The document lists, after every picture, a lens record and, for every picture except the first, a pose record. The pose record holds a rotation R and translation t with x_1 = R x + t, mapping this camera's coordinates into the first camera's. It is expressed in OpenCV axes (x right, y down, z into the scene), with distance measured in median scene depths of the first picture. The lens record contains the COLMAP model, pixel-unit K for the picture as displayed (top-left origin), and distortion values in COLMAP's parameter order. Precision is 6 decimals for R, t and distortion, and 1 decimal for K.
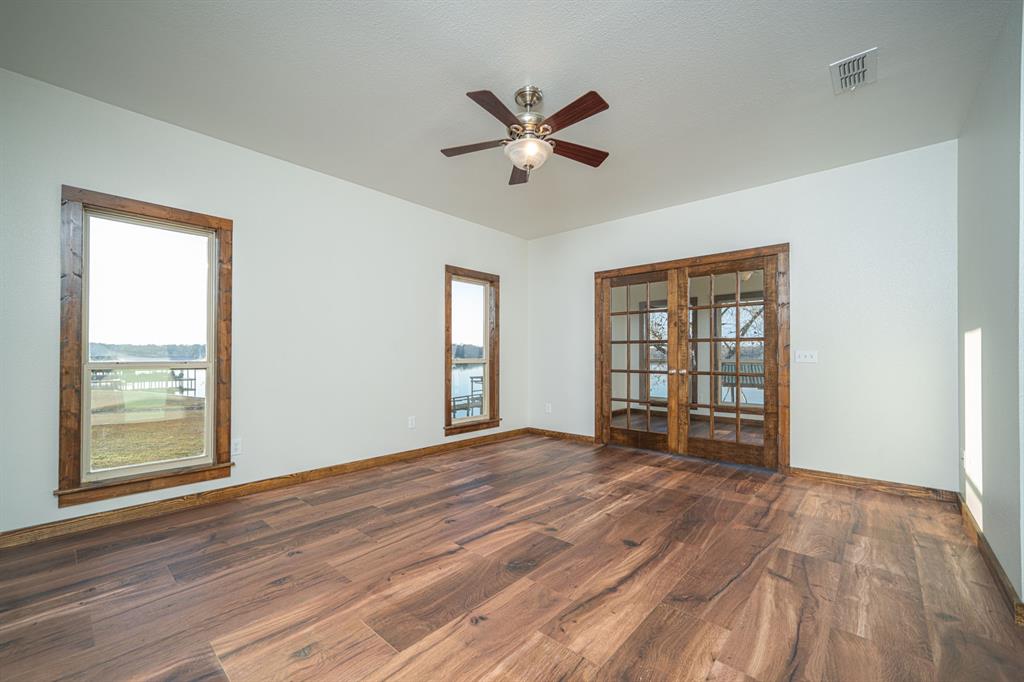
lens RADIAL K [[414.4, 0, 503.4], [0, 414.4, 348.9], [0, 0, 1]] dist [-0.004418, 0.002993]
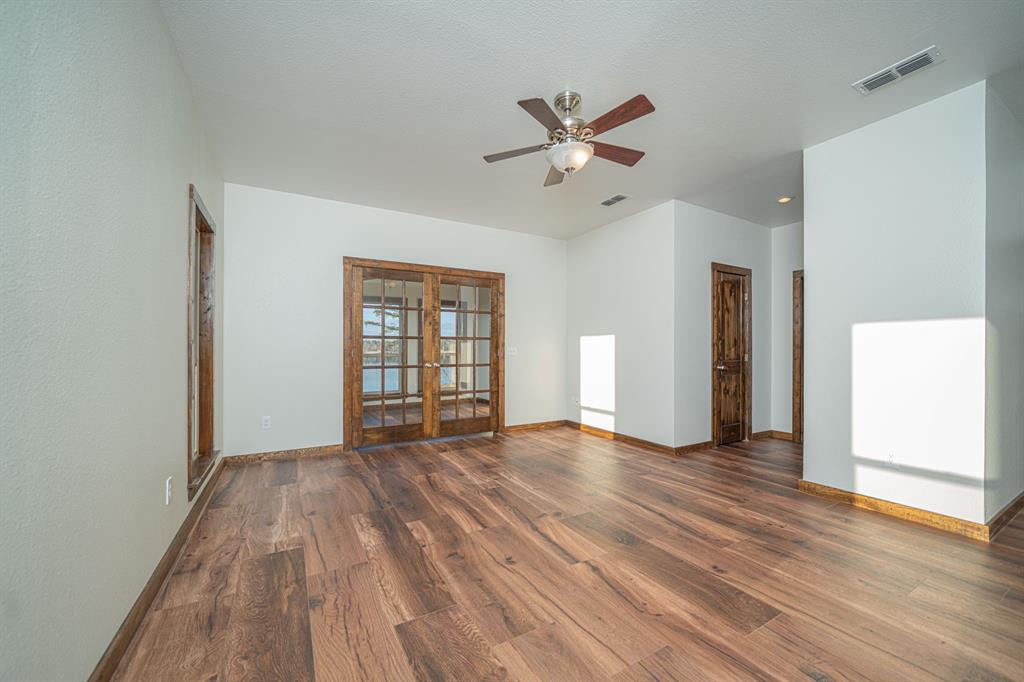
lens RADIAL K [[391.3, 0, 497.7], [0, 391.3, 346.9], [0, 0, 1]] dist [-0.007511, 0.000130]
pose [[0.318529, 0.005799, 0.947895, -0.638566], [-0.014512, 0.999894, -0.001241, 0.004532], [-0.947802, -0.013360, 0.318579, 0.592091]]
